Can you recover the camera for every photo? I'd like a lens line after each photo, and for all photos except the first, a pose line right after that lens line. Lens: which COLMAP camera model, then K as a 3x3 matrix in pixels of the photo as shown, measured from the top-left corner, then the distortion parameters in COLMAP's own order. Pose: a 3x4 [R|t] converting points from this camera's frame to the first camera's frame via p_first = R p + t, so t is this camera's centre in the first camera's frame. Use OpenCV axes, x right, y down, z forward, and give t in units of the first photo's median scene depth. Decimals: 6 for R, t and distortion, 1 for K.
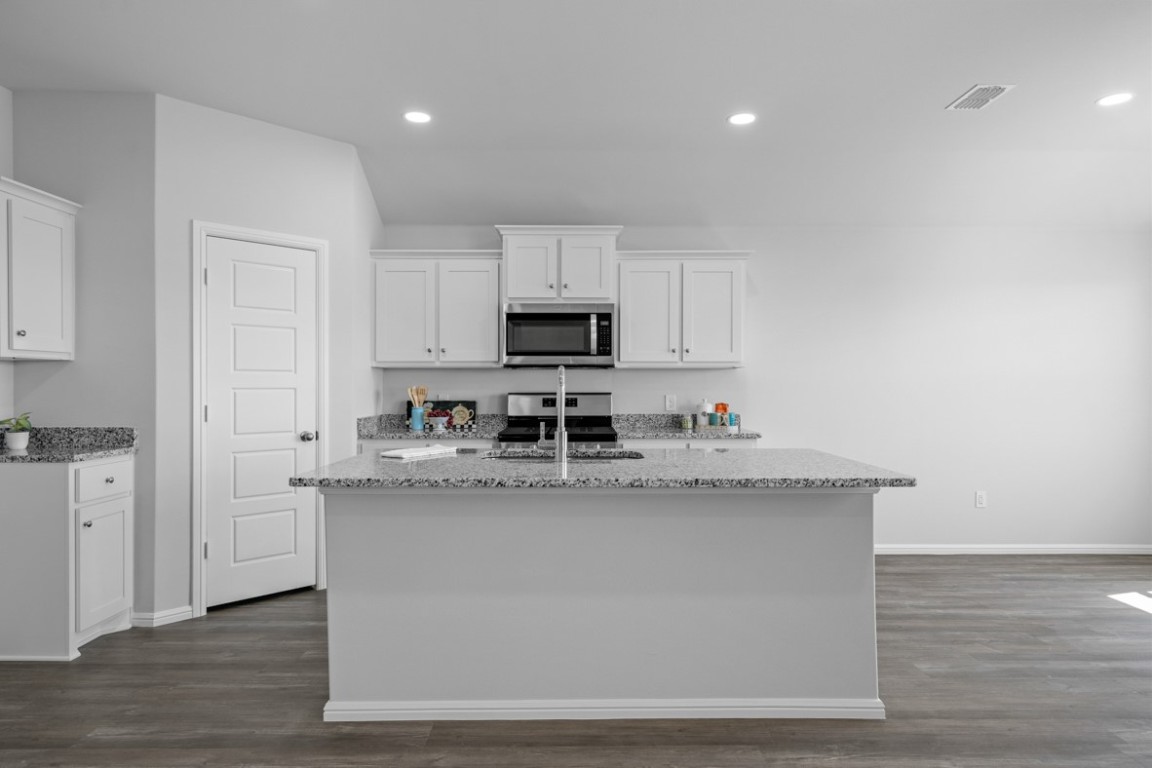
lens RADIAL K [[691.0, 0, 577.7], [0, 691.0, 392.4], [0, 0, 1]] dist [-0.005513, 0.008255]
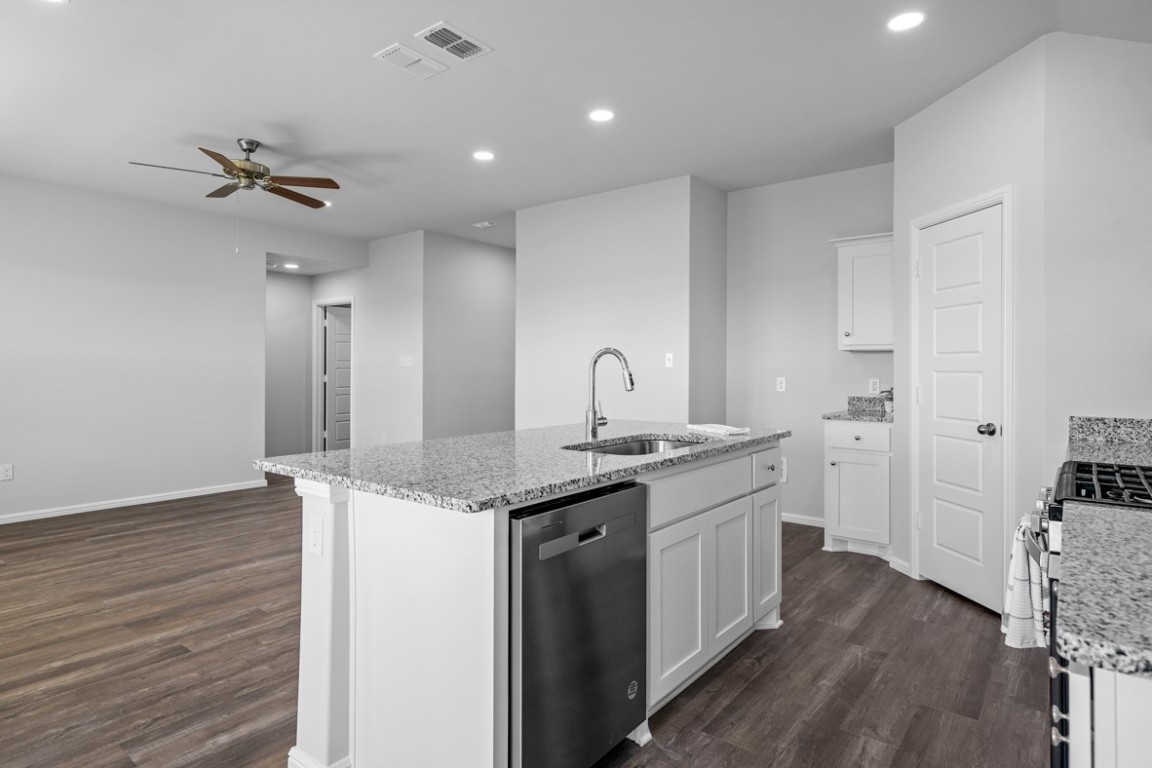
lens RADIAL K [[622.6, 0, 577.3], [0, 622.6, 365.5], [0, 0, 1]] dist [0.009580, -0.007587]
pose [[-0.621985, -0.004398, -0.783017, 0.449253], [-0.009761, 0.999950, 0.002137, -0.009353], [0.782968, 0.008972, -0.621997, 0.948575]]
